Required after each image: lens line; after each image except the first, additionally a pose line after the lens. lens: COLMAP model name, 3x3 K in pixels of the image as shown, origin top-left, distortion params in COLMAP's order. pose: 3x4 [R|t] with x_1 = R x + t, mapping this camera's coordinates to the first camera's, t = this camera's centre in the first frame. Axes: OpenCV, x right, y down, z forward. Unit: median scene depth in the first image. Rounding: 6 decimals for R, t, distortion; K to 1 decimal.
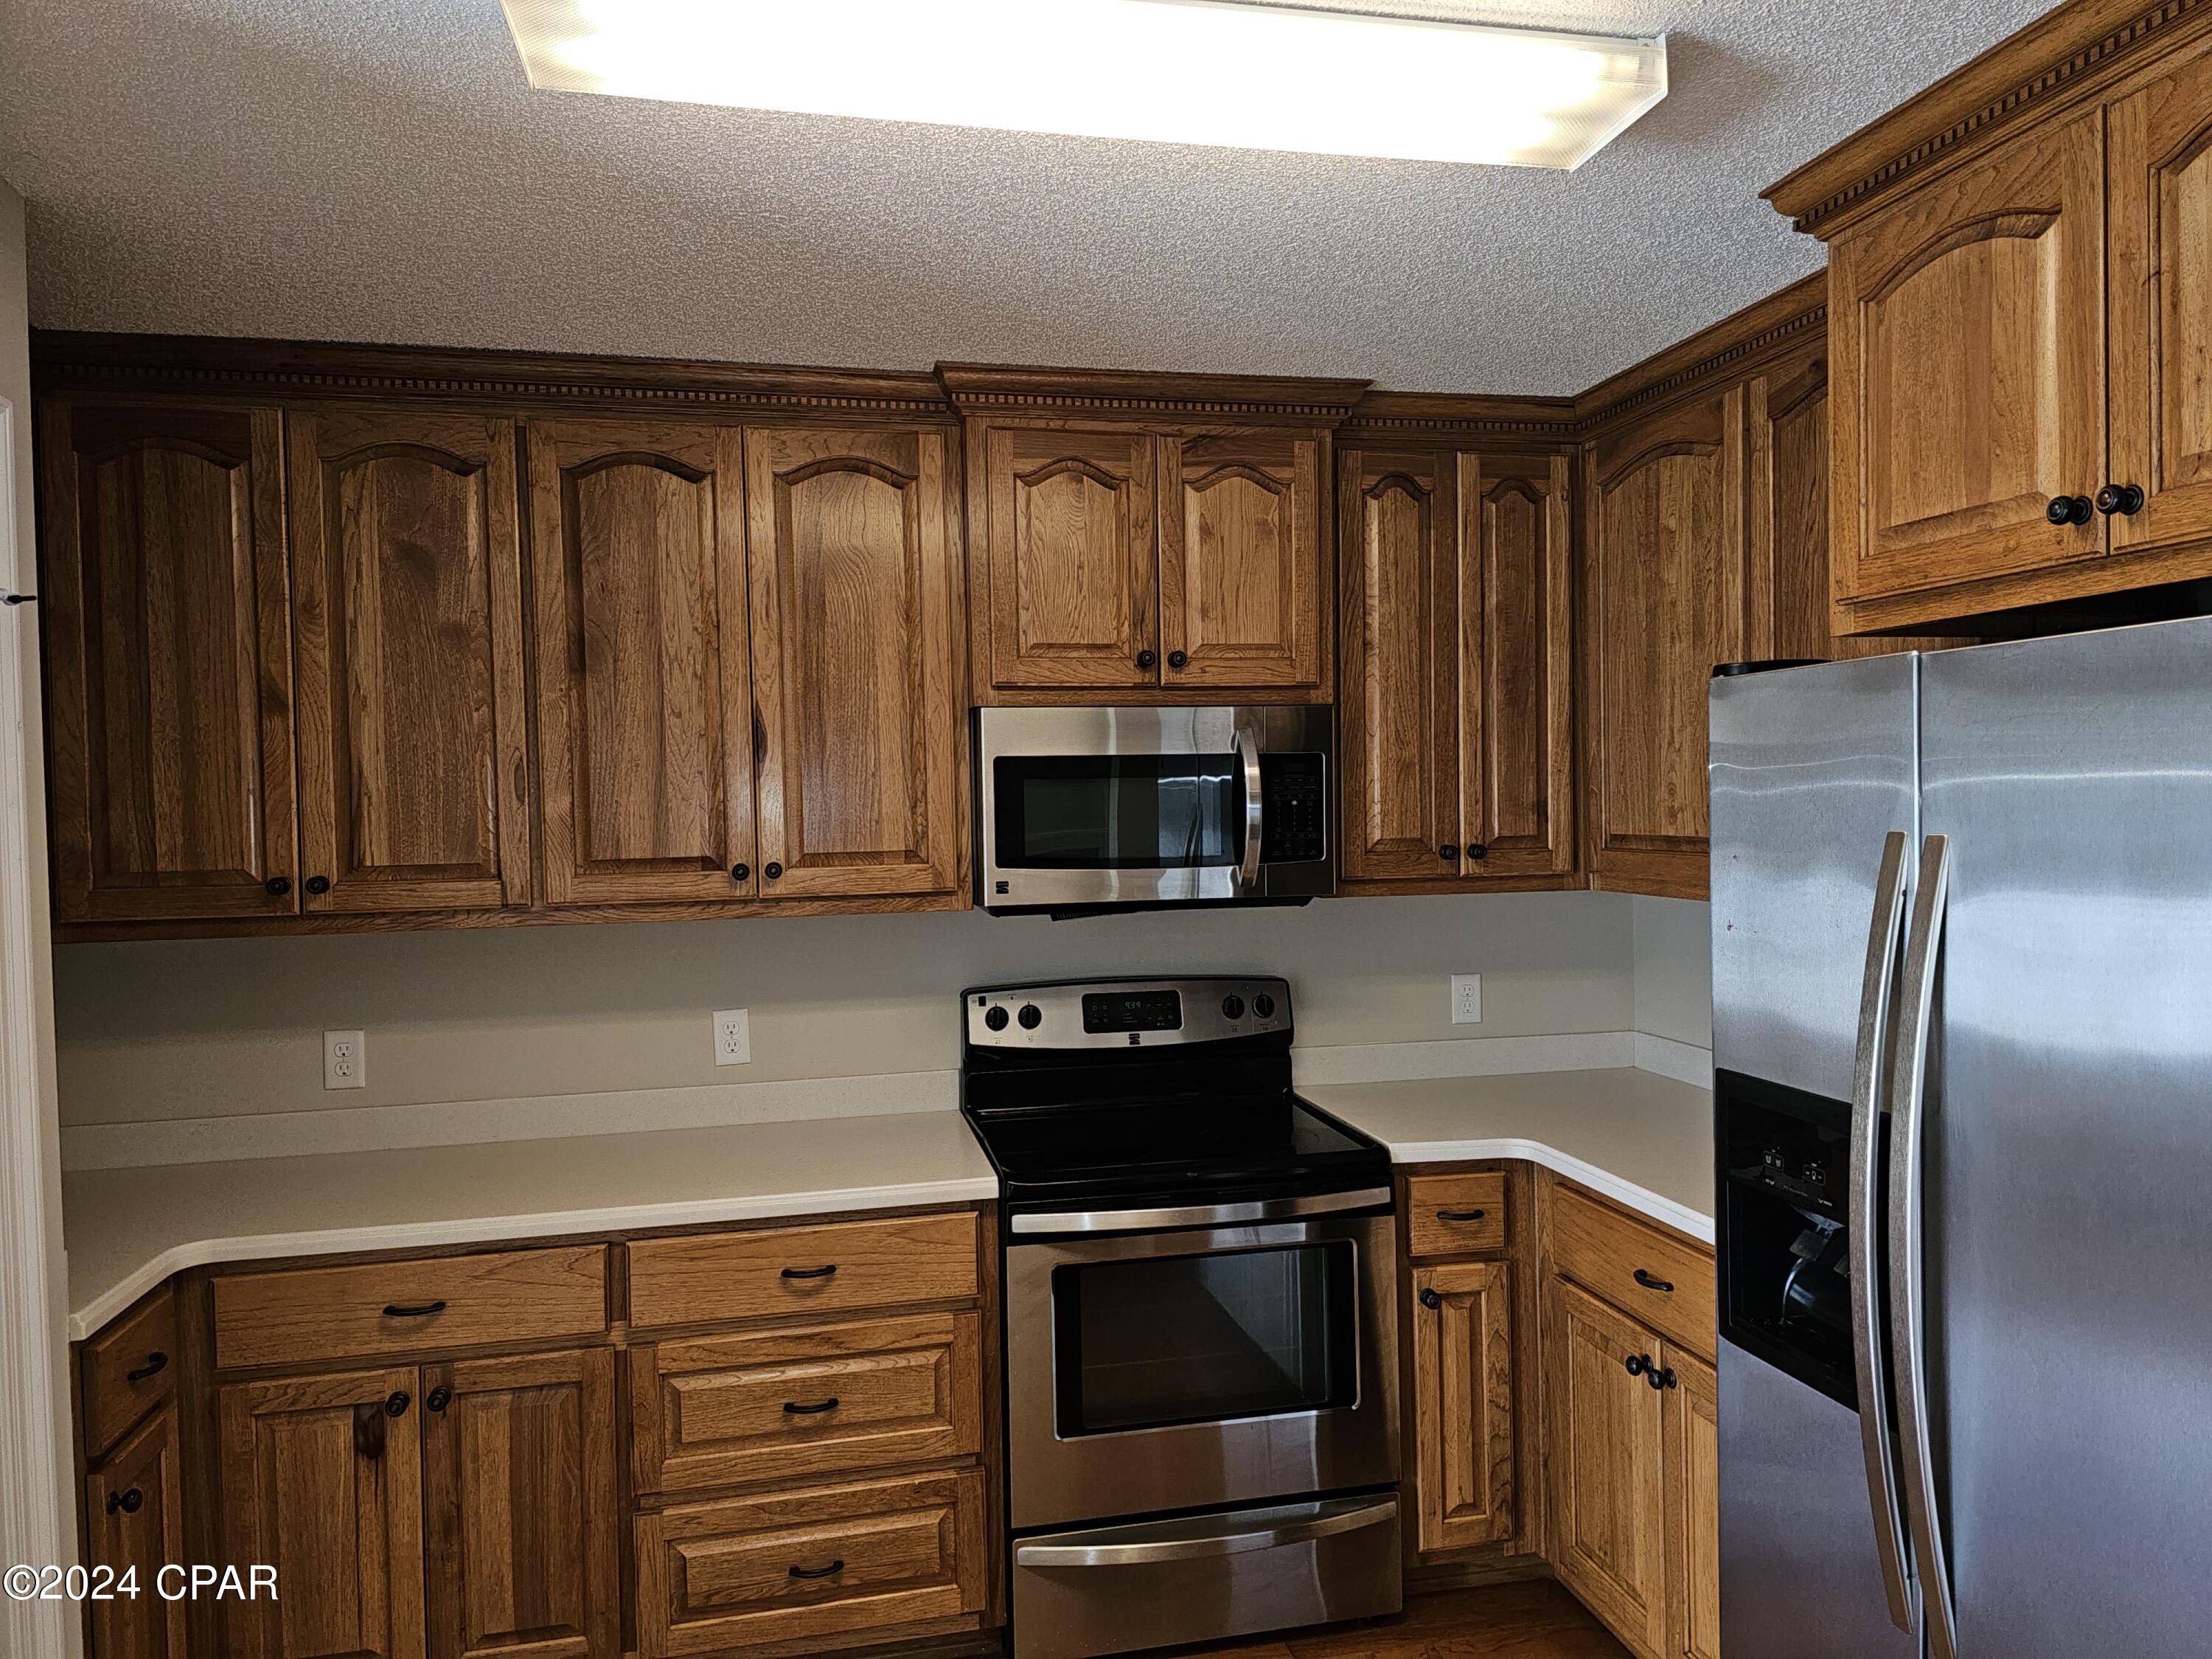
lens RADIAL K [[1467.2, 0, 1108.6], [0, 1467.2, 831.7], [0, 0, 1]] dist [0.054921, -0.053721]
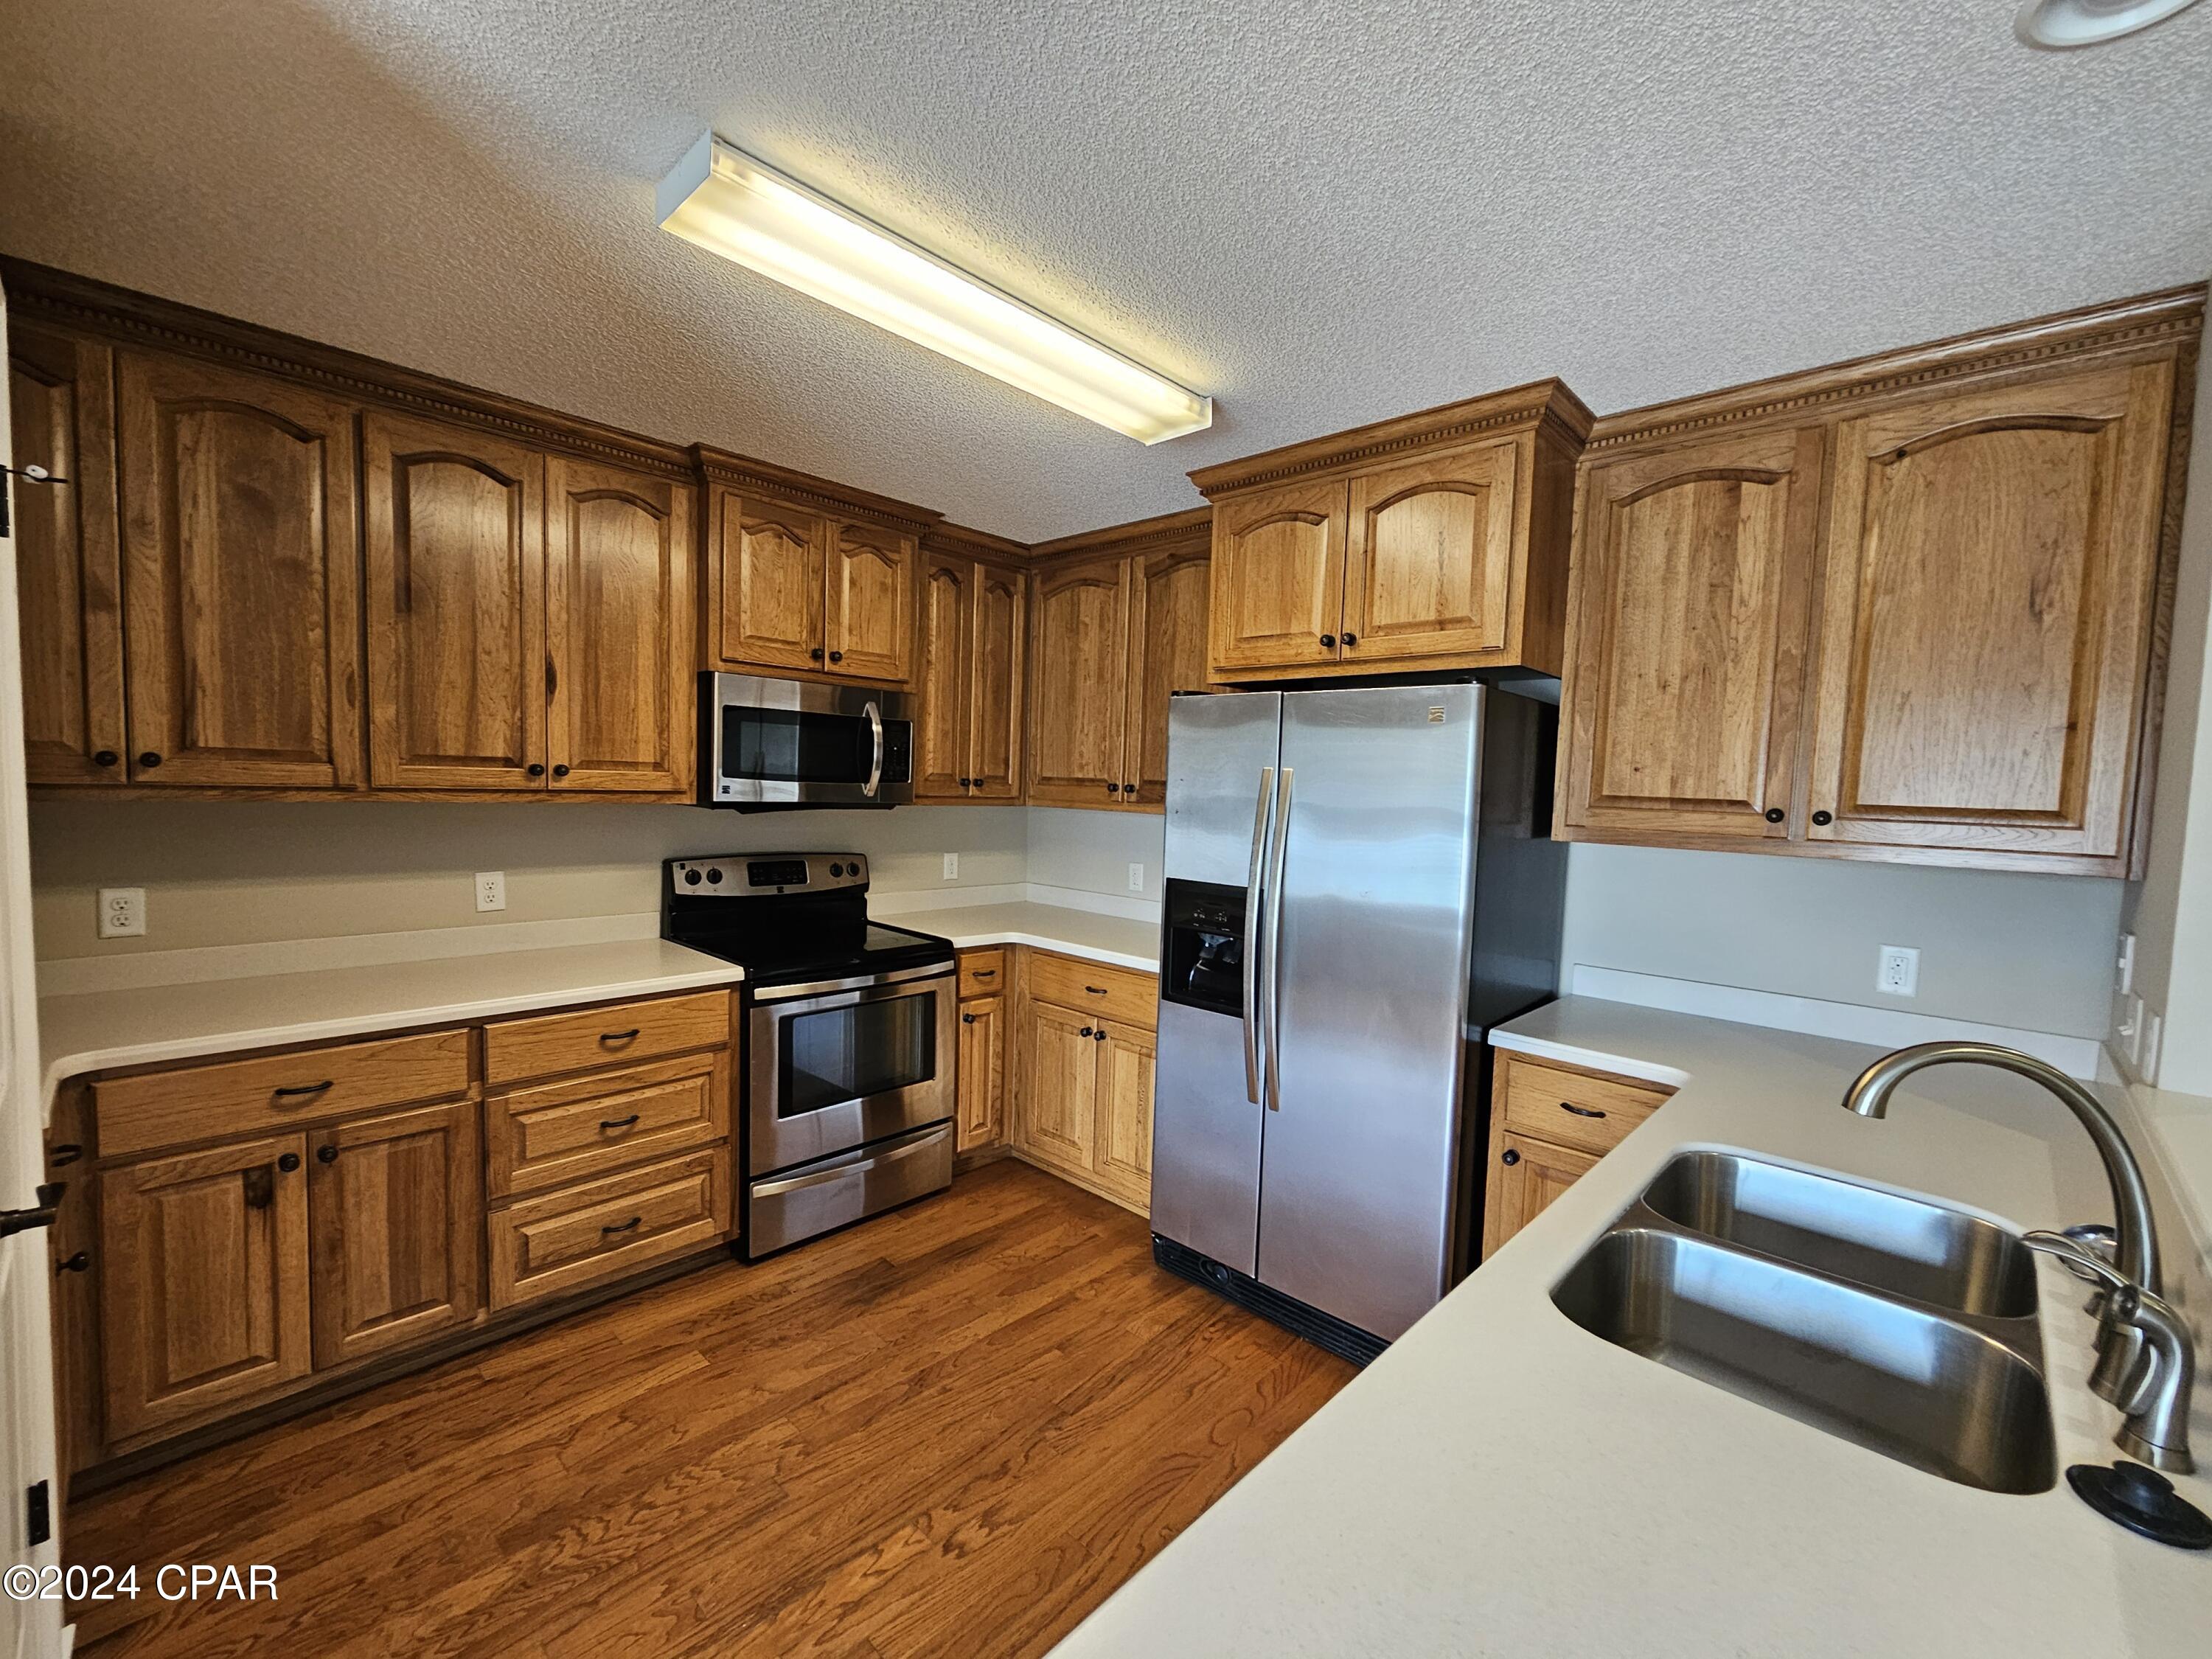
lens RADIAL K [[912.0, 0, 1083.5], [0, 912.0, 837.6], [0, 0, 1]] dist [-0.004879, 0.000307]
pose [[0.828427, 0.013704, 0.559930, -0.316028], [-0.038164, 0.998758, 0.032021, 0.045902], [-0.558796, -0.047896, 0.827921, -0.024348]]
